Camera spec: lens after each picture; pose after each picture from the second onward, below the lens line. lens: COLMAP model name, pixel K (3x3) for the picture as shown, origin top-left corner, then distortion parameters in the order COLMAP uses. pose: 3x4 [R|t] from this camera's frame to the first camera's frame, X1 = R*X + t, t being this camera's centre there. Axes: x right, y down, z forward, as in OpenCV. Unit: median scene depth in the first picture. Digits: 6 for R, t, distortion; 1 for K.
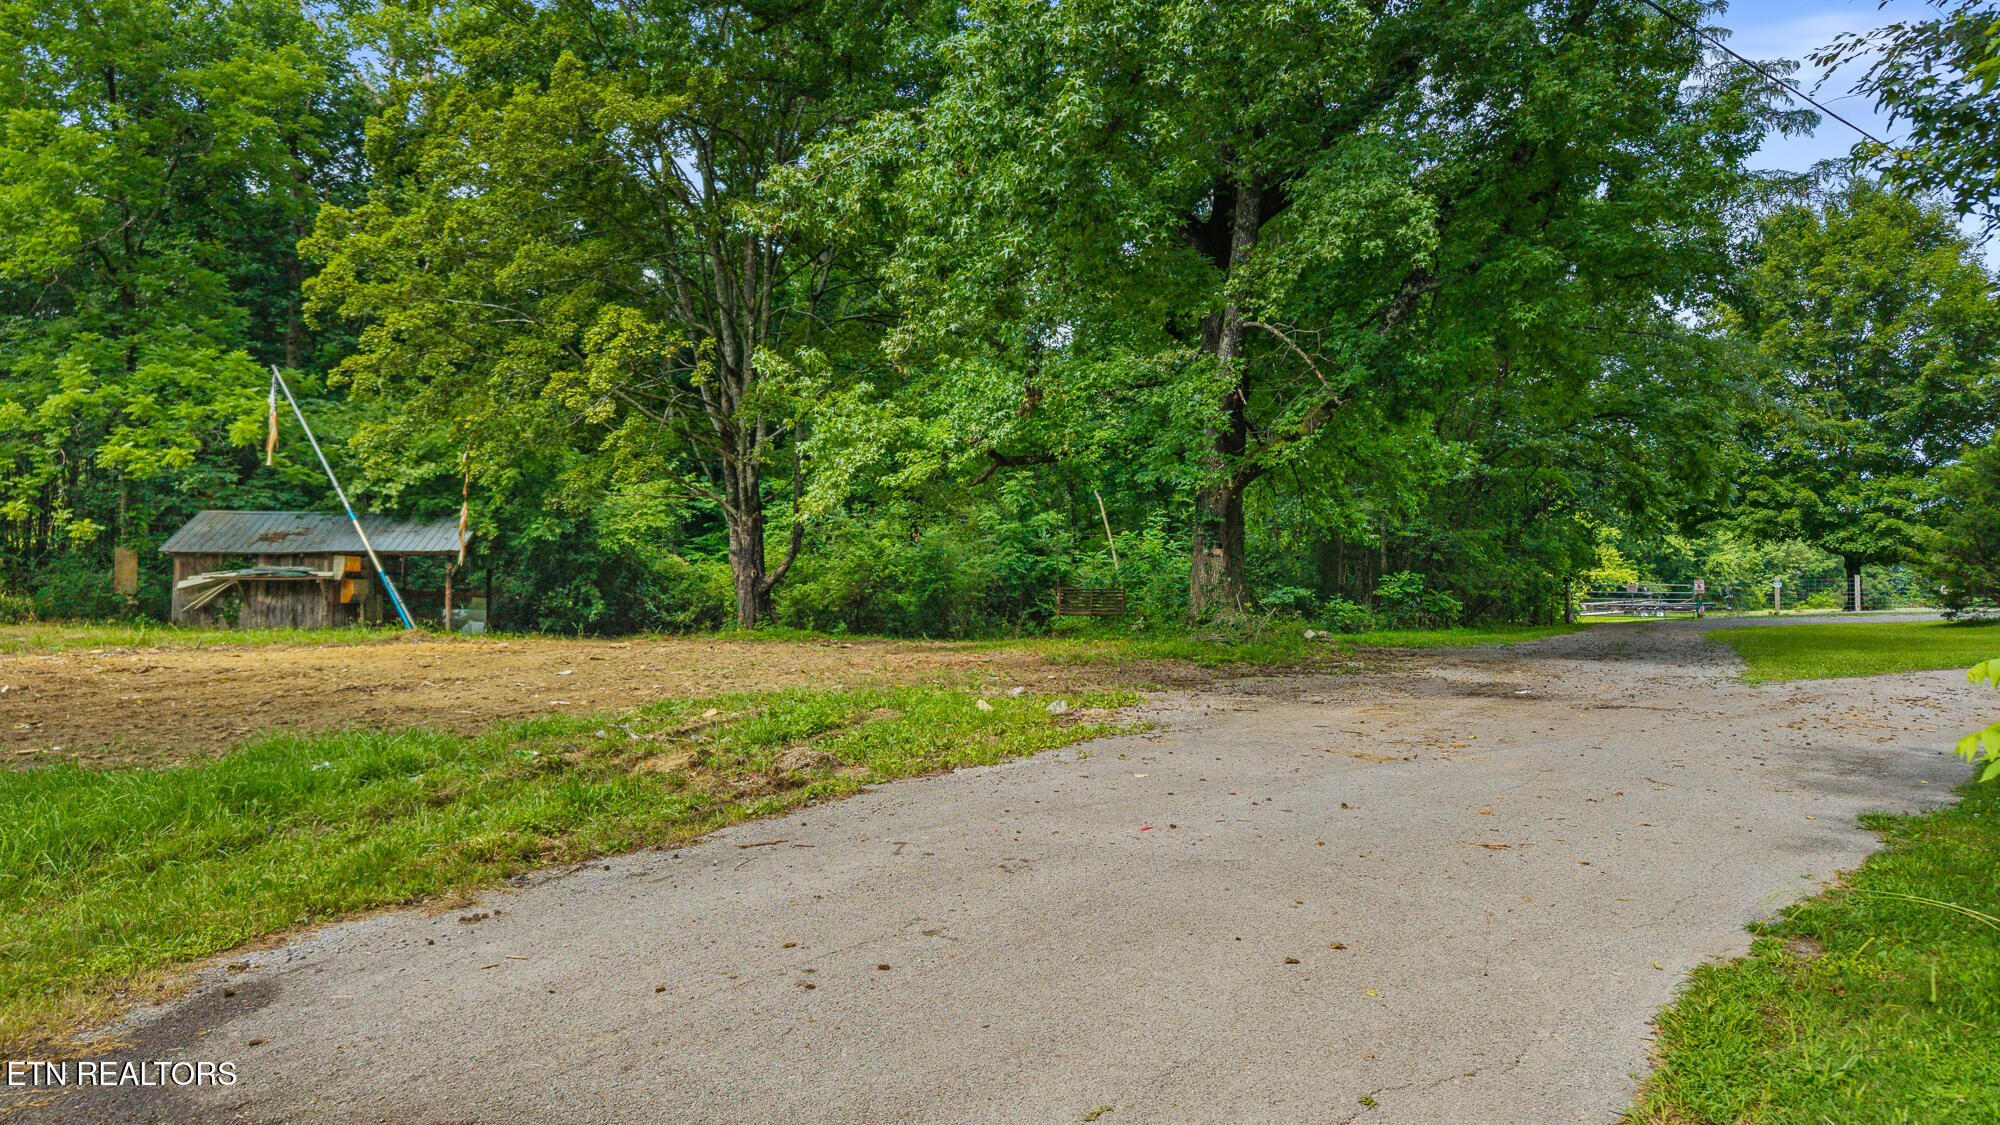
lens RADIAL K [[1334.8, 0, 1003.8], [0, 1334.8, 560.6], [0, 0, 1]] dist [0.008327, -0.017922]
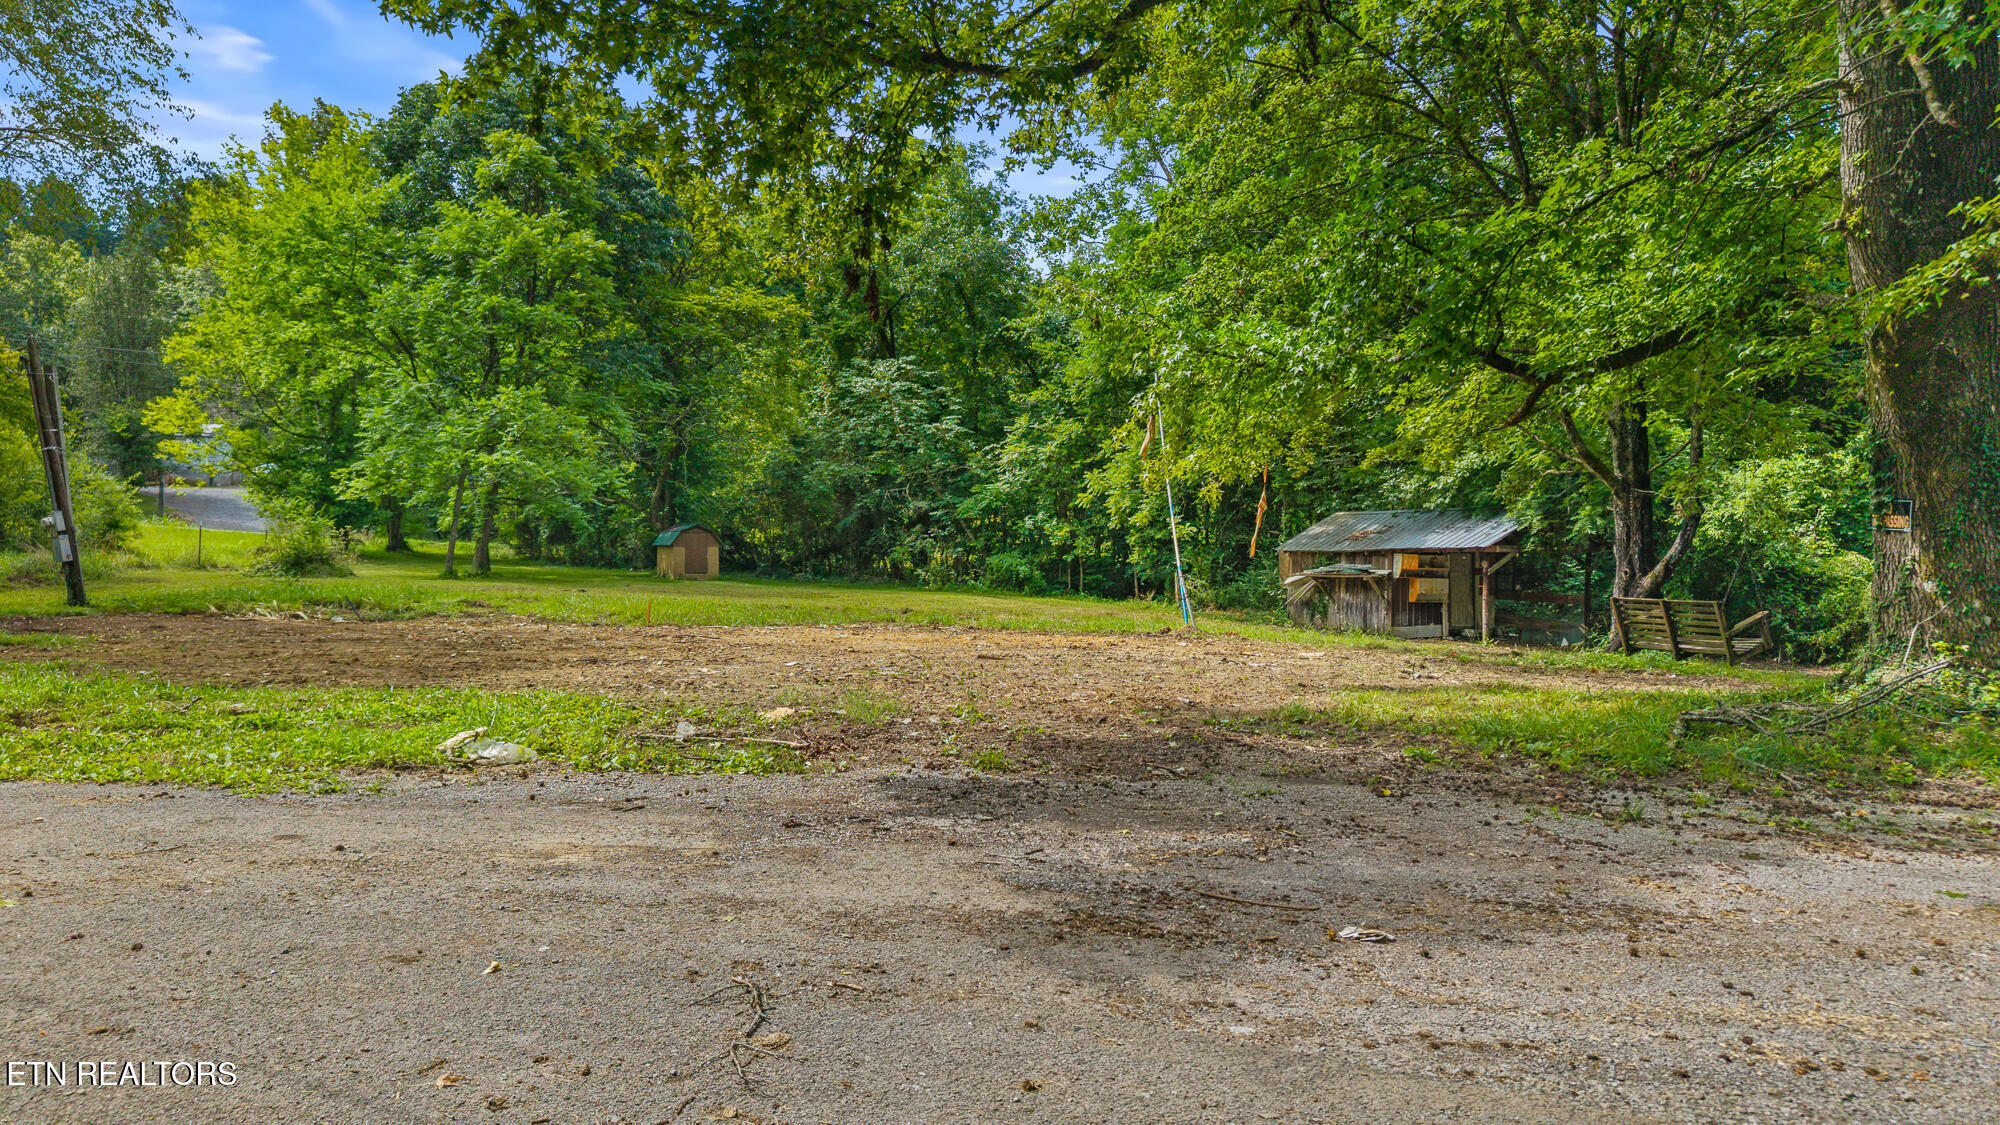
lens RADIAL K [[1334.8, 0, 1004.2], [0, 1334.8, 545.8], [0, 0, 1]] dist [0.008327, -0.017922]
pose [[0.432832, -0.011849, -0.901397, 0.277082], [-0.003089, 0.999888, -0.014627, 0.005988], [0.901470, 0.009115, 0.432747, 0.322458]]
